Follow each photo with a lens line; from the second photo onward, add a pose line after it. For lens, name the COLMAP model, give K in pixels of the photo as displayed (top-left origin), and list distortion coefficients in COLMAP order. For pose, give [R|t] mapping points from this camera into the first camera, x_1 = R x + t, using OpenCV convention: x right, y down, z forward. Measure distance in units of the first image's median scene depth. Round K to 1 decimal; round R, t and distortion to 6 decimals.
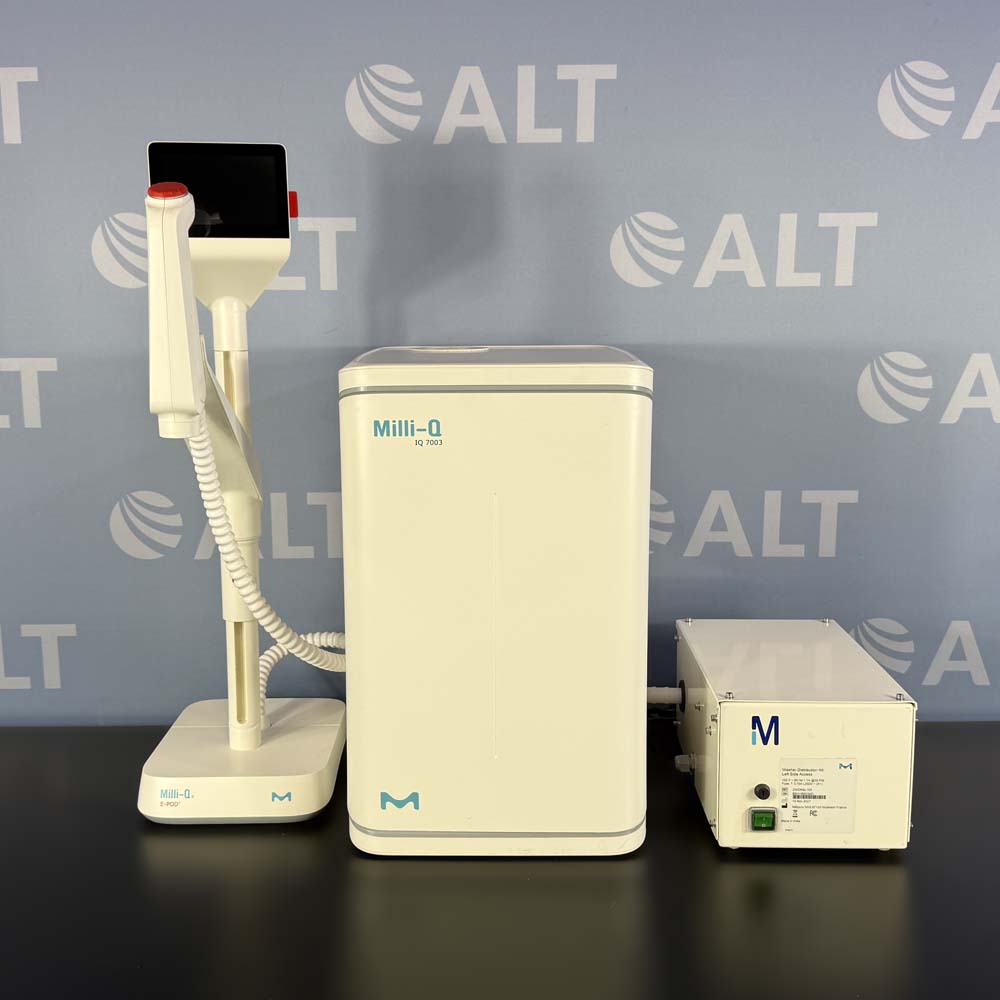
lens RADIAL K [[1456.2, 0, 496.1], [0, 1456.2, 518.4], [0, 0, 1]] dist [0.369927, -1.552699]
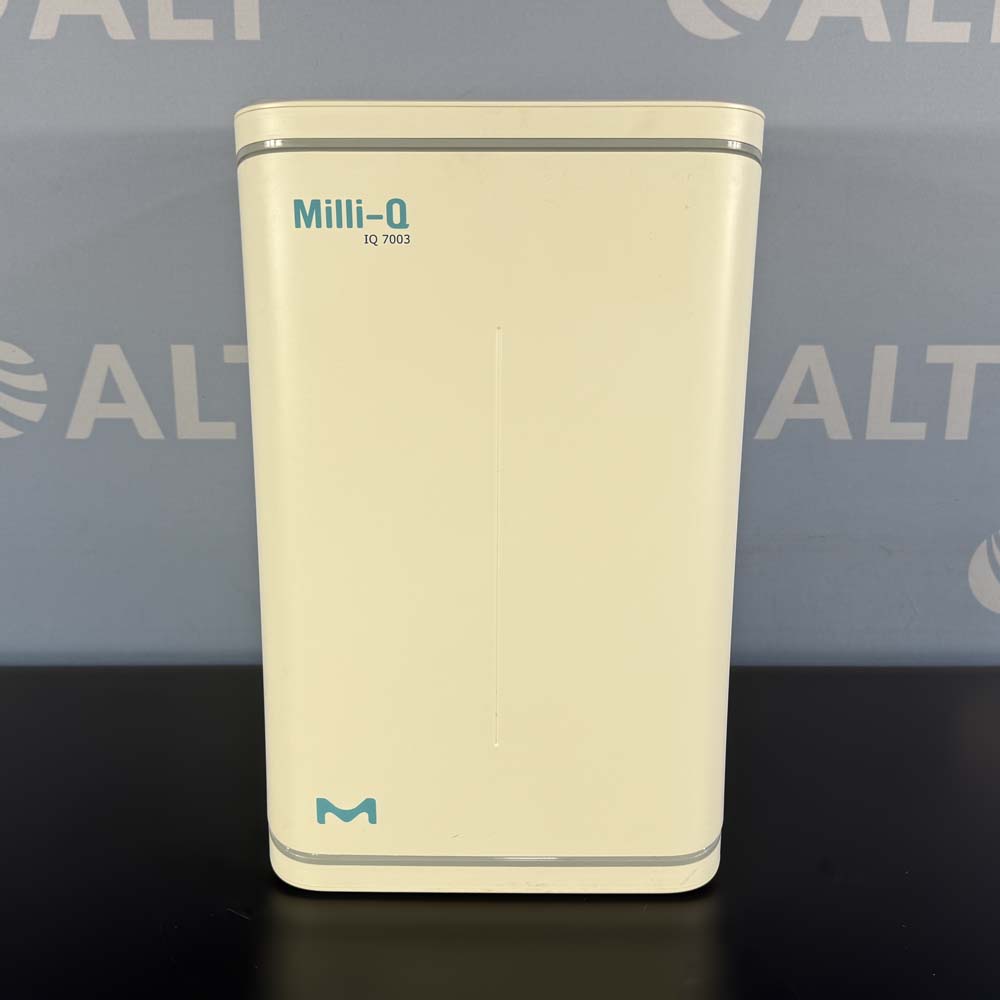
lens RADIAL K [[1456.2, 0, 496.1], [0, 1456.2, 518.4], [0, 0, 1]] dist [0.369927, -1.552699]
pose [[0.999970, 0.003538, 0.006954, -0.004961], [-0.004027, 0.997426, 0.071588, 0.017699], [-0.006683, -0.071614, 0.997410, 0.365660]]
